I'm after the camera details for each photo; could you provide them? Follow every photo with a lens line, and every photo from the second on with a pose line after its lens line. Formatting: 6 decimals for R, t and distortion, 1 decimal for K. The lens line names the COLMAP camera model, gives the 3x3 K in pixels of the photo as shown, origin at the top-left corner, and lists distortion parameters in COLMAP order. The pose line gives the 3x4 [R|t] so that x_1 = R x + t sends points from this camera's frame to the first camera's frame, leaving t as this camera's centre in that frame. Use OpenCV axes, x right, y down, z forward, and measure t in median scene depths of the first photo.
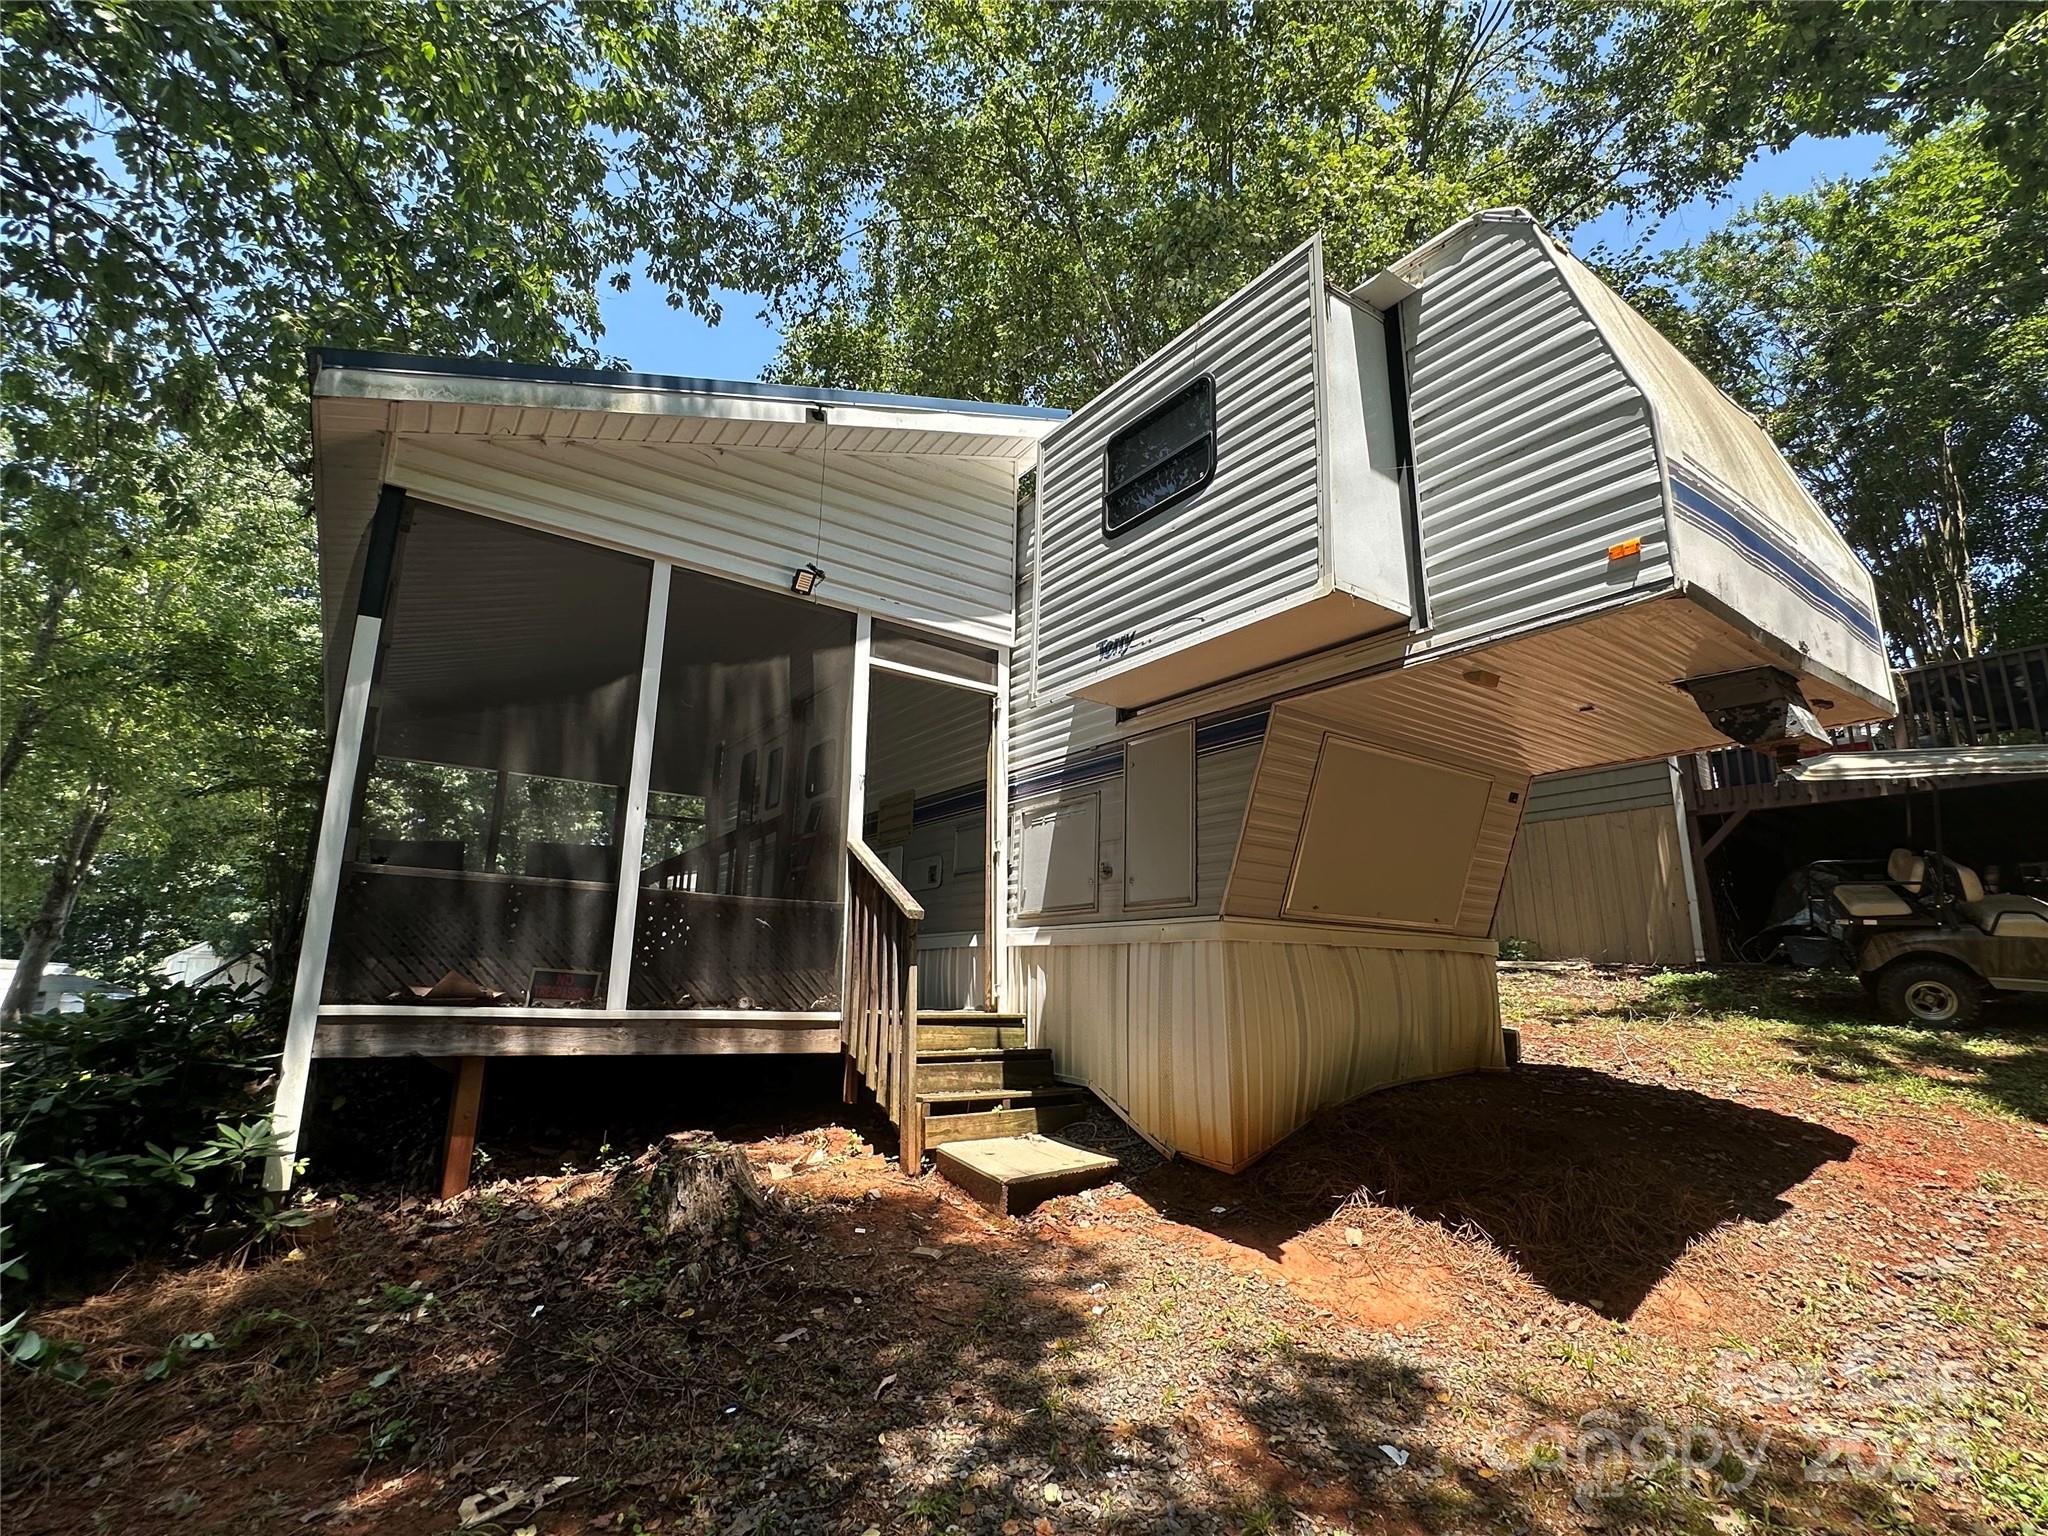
lens RADIAL K [[961.6, 0, 1018.4], [0, 961.6, 766.5], [0, 0, 1]] dist [-0.005047, 0.000721]
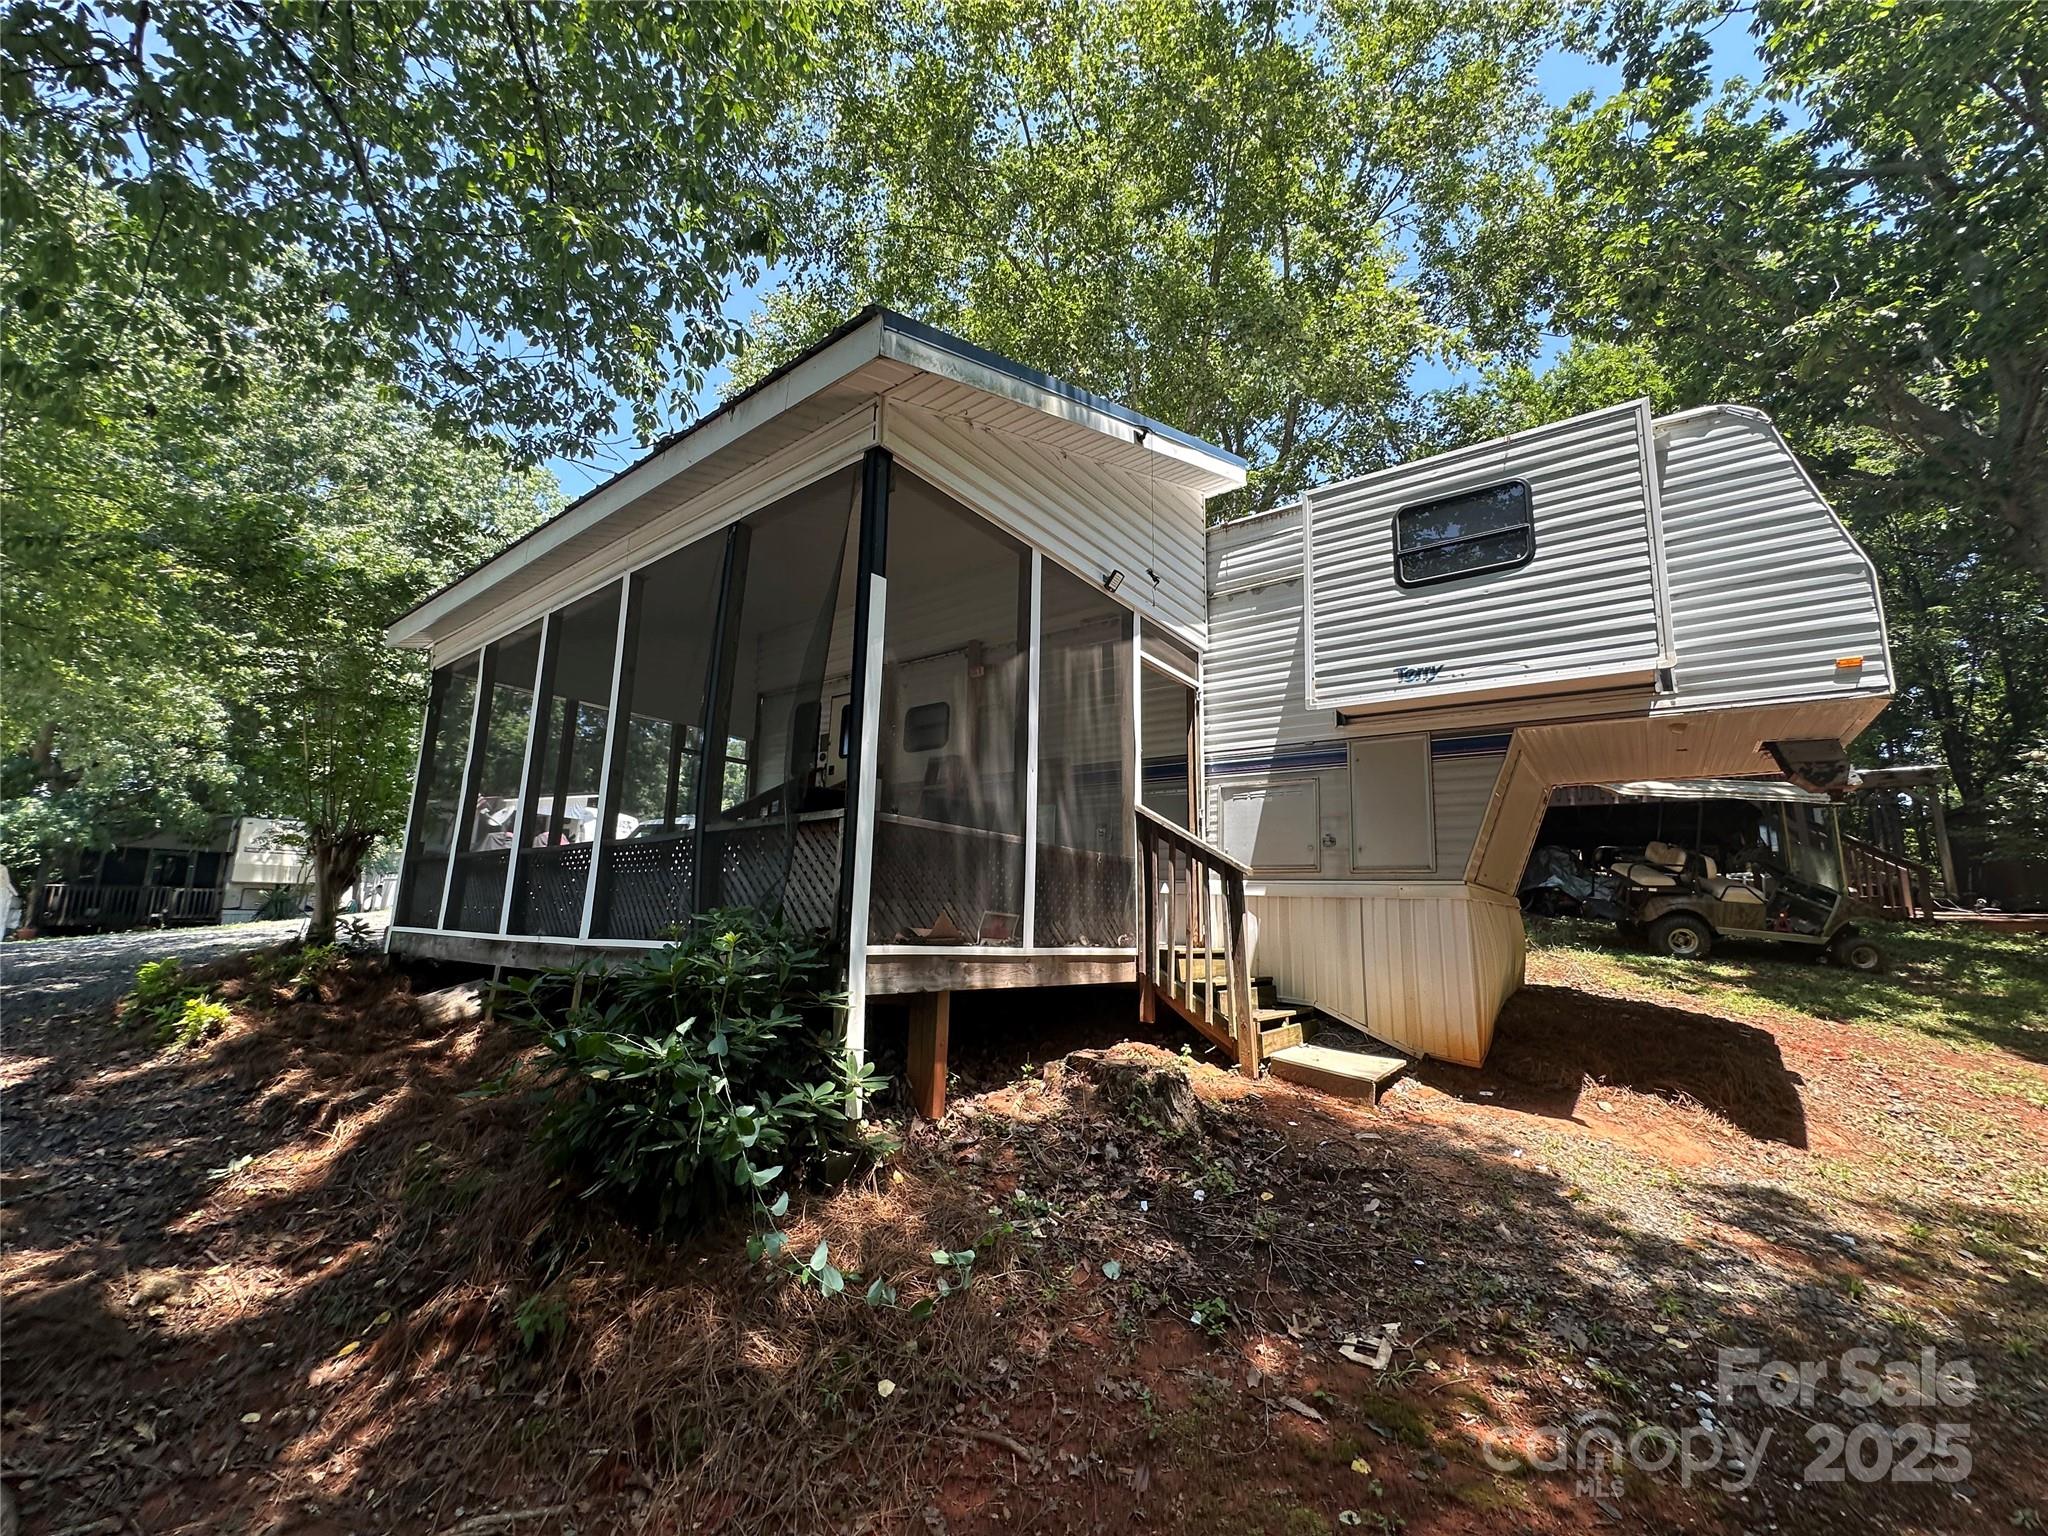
lens RADIAL K [[822.2, 0, 1026.7], [0, 822.2, 769.5], [0, 0, 1]] dist [-0.007766, 0.000664]
pose [[0.954373, 0.068243, 0.290715, -0.705321], [-0.084045, 0.995568, 0.042203, 0.001556], [-0.286547, -0.064711, 0.955878, 0.079479]]
